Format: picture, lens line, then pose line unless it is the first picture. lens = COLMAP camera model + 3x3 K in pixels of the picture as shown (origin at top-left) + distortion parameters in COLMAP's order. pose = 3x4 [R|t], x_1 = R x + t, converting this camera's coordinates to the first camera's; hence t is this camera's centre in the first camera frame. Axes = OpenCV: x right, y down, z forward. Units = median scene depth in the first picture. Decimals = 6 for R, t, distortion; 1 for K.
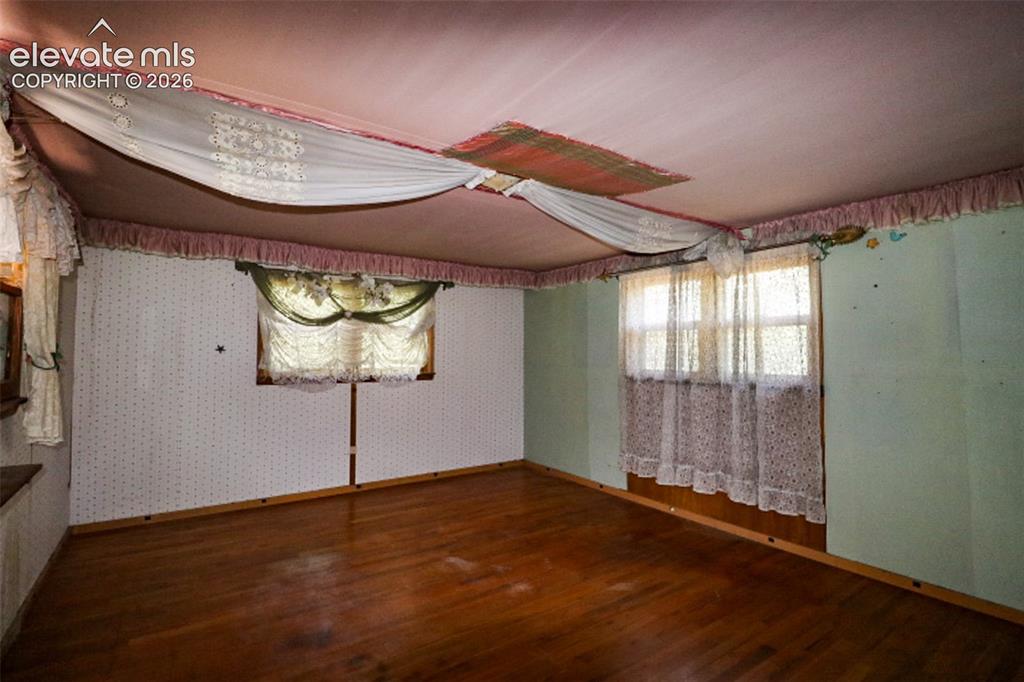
lens RADIAL K [[473.9, 0, 507.7], [0, 473.9, 338.5], [0, 0, 1]] dist [-0.012163, -0.007001]
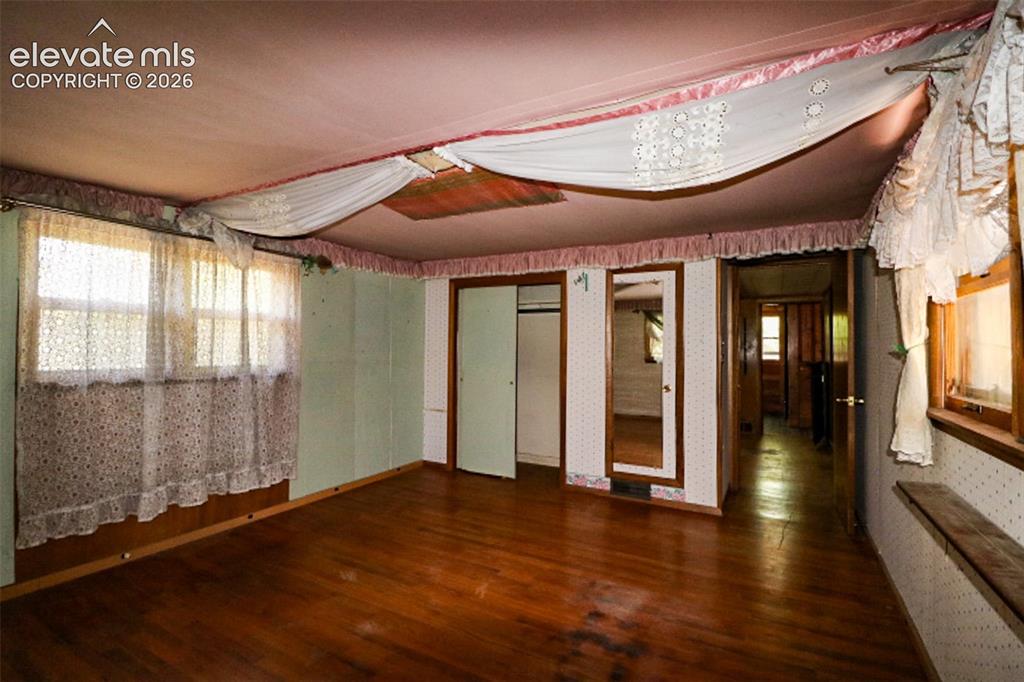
lens RADIAL K [[473.9, 0, 509.7], [0, 473.9, 341.6], [0, 0, 1]] dist [-0.012163, -0.007001]
pose [[-0.438121, 0.003739, 0.898908, -0.685139], [-0.035945, 0.999119, -0.021675, 0.024946], [-0.898197, -0.041807, -0.437601, 0.954380]]
